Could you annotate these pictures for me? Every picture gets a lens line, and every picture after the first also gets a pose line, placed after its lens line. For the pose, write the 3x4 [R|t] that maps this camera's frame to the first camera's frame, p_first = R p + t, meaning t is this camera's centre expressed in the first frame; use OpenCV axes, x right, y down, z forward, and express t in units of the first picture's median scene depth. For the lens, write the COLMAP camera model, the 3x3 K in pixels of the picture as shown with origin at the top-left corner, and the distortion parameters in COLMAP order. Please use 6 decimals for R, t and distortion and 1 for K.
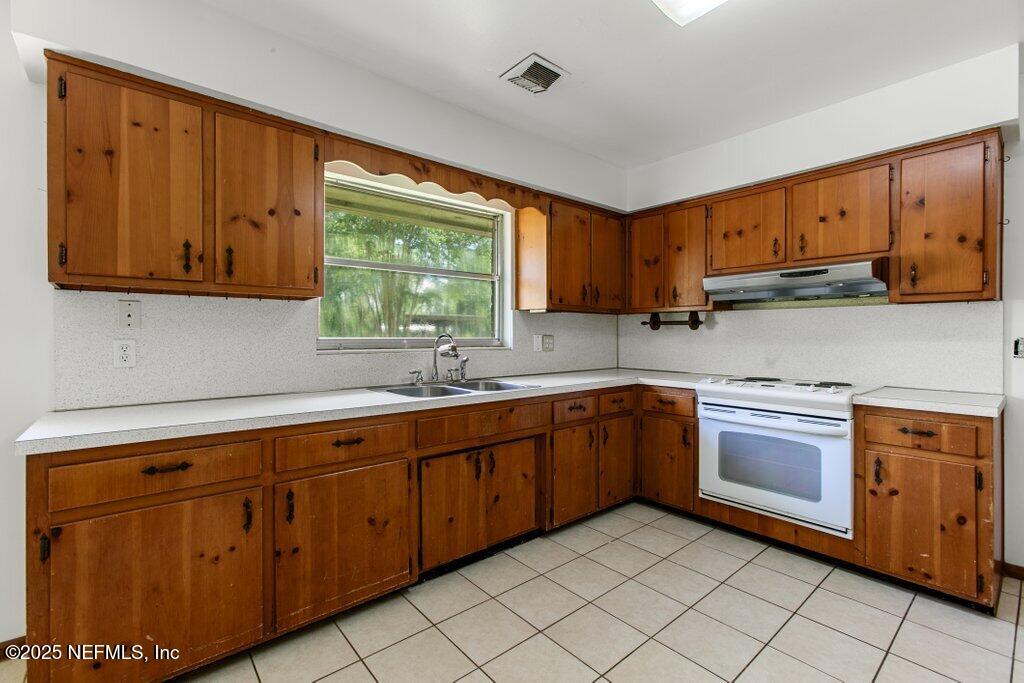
lens RADIAL K [[457.5, 0, 501.5], [0, 457.5, 333.5], [0, 0, 1]] dist [0.001557, 0.000306]
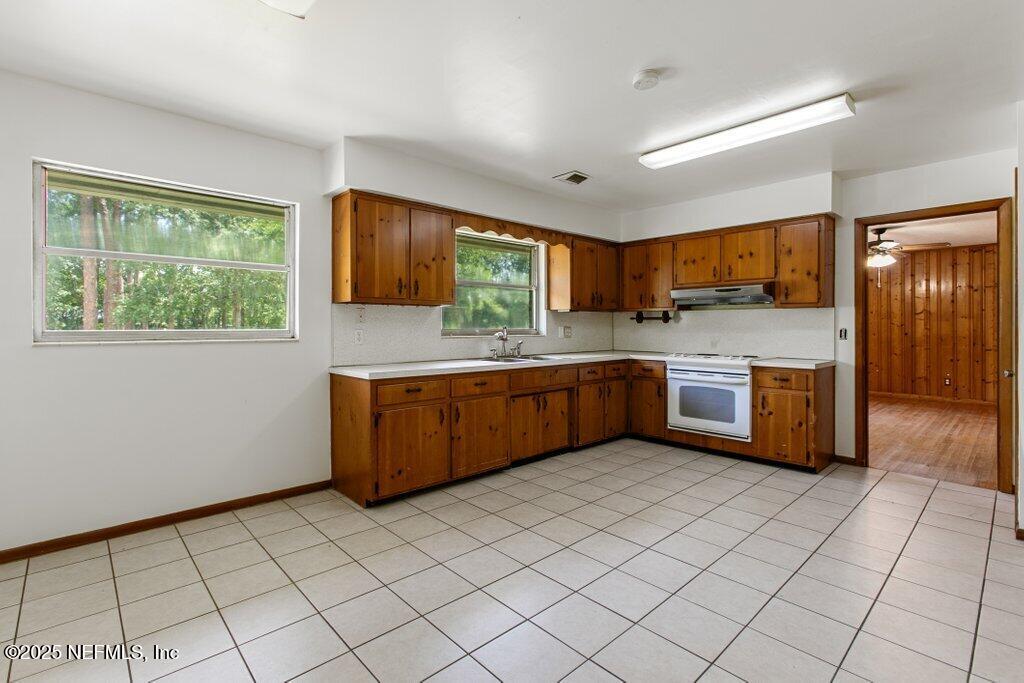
lens RADIAL K [[483.2, 0, 496.3], [0, 483.2, 325.1], [0, 0, 1]] dist [0.000543, 0.000520]
pose [[0.999055, -0.000088, 0.043453, -0.256724], [0.000078, 1.000000, 0.000241, -0.003130], [-0.043453, -0.000238, 0.999055, -0.708435]]
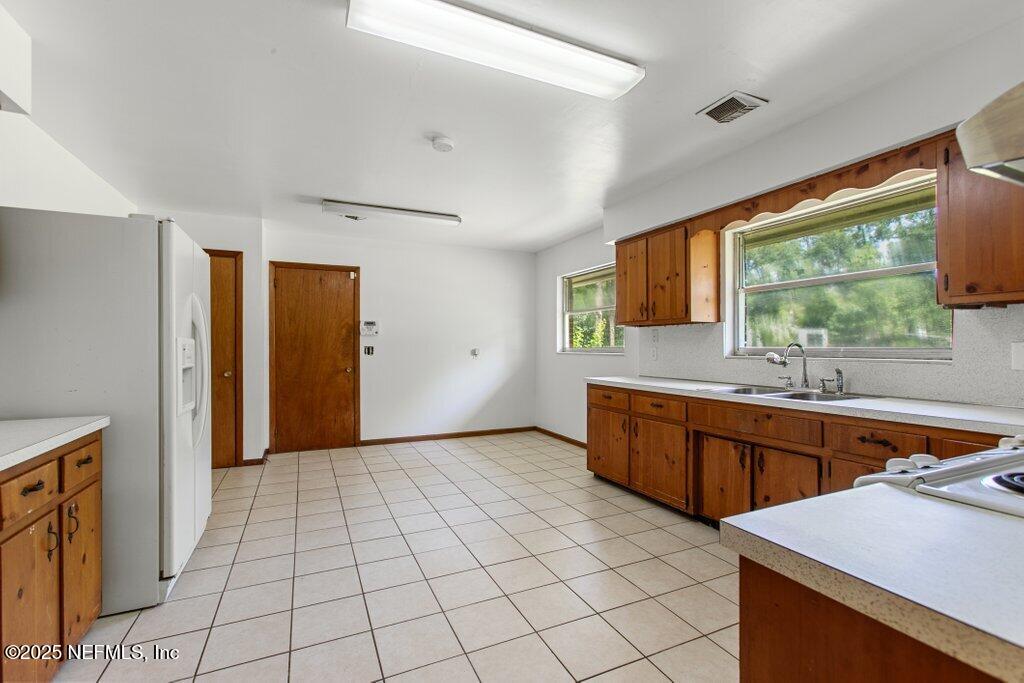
lens RADIAL K [[452.8, 0, 512.0], [0, 452.8, 341.5], [0, 0, 1]] dist [0.001363, 0.000136]
pose [[-0.255566, -0.011480, -0.966723, 1.082142], [0.005149, 0.999899, -0.013236, 0.007879], [0.966778, -0.008360, -0.255481, 0.654620]]
